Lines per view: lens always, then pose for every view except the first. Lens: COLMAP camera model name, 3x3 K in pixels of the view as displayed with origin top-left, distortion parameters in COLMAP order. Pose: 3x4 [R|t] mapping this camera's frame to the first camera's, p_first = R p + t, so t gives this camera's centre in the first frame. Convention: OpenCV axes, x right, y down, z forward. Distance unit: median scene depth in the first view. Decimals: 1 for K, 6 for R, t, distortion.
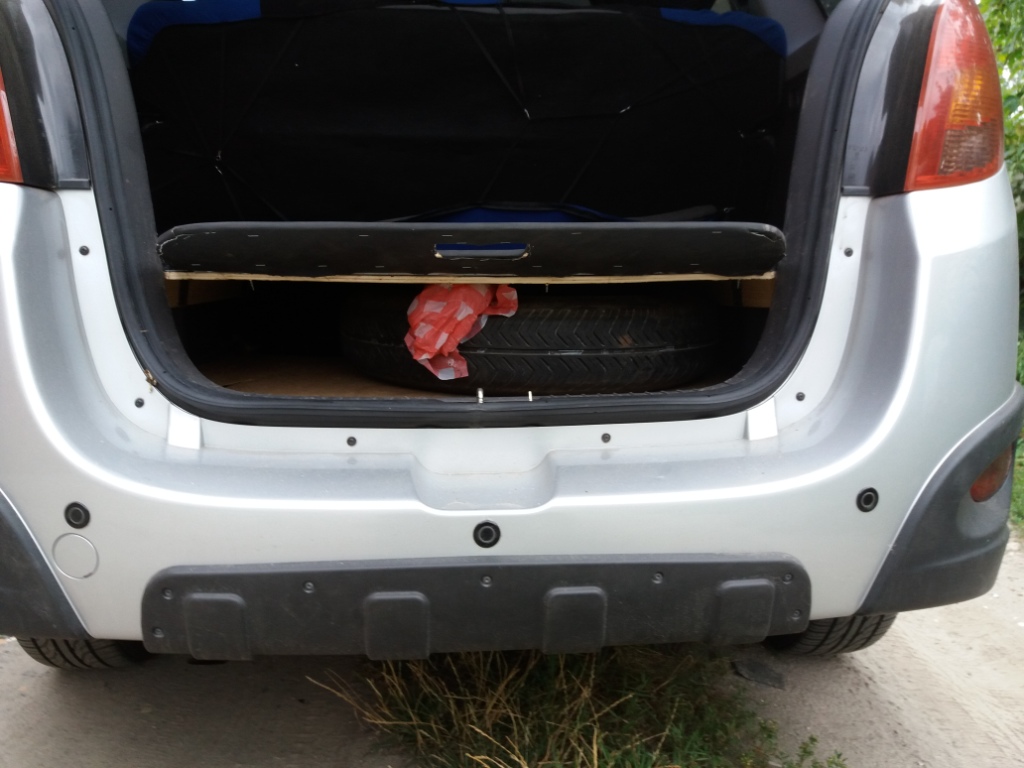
lens RADIAL K [[863.1, 0, 509.0], [0, 863.1, 386.6], [0, 0, 1]] dist [0.029567, -0.112189]
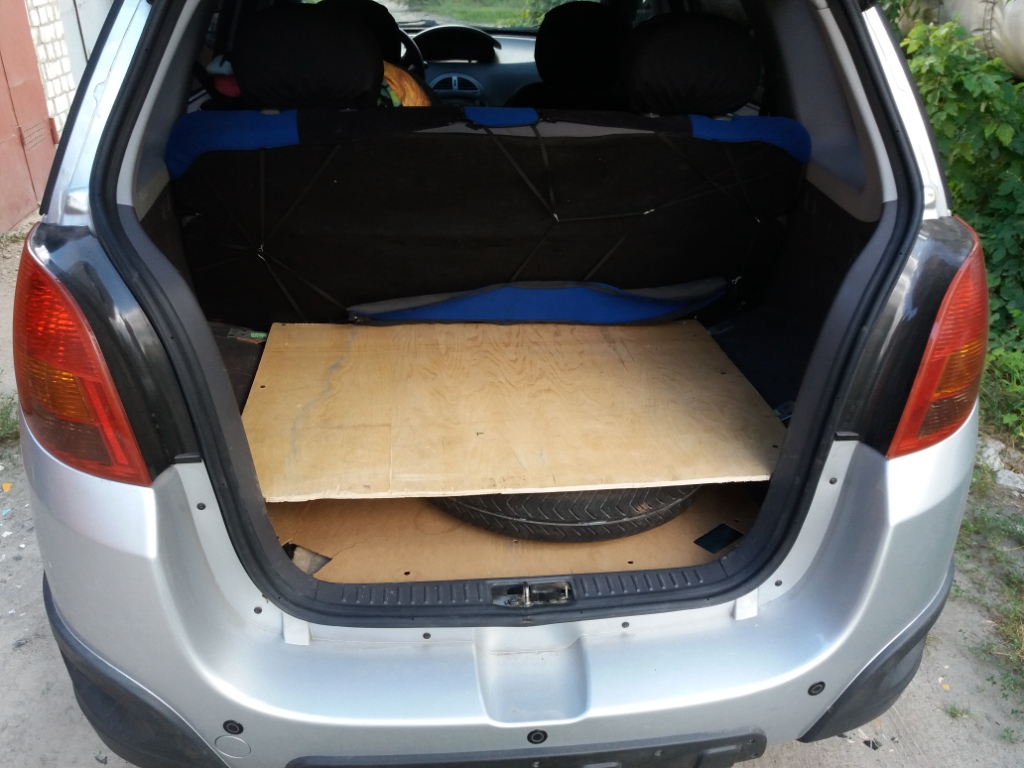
lens RADIAL K [[863.1, 0, 508.2], [0, 863.1, 382.7], [0, 0, 1]] dist [0.029567, -0.112189]
pose [[0.999436, 0.005398, 0.033134, -0.107591], [-0.016482, 0.938745, 0.344218, -0.734318], [-0.029246, -0.344570, 0.938305, -0.076552]]
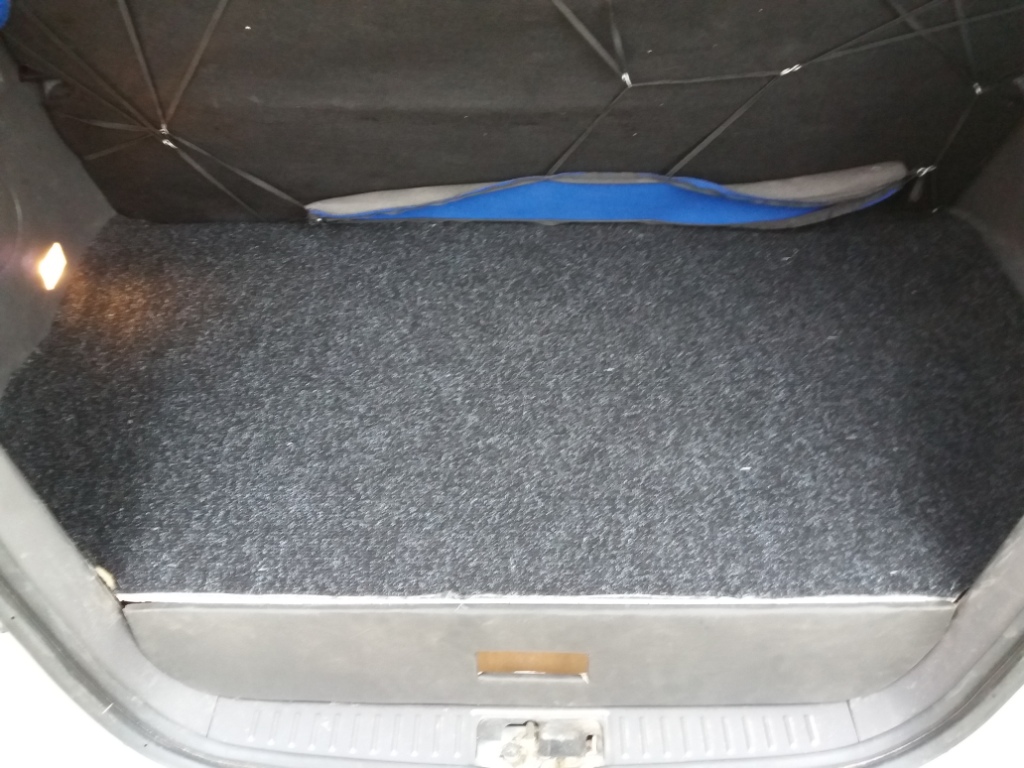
lens RADIAL K [[863.1, 0, 513.2], [0, 863.1, 391.3], [0, 0, 1]] dist [0.029567, -0.112189]
pose [[0.995521, 0.043763, -0.083802, 0.002381], [0.013234, 0.813174, 0.581871, -0.747450], [0.093610, -0.580374, 0.808952, 0.551317]]
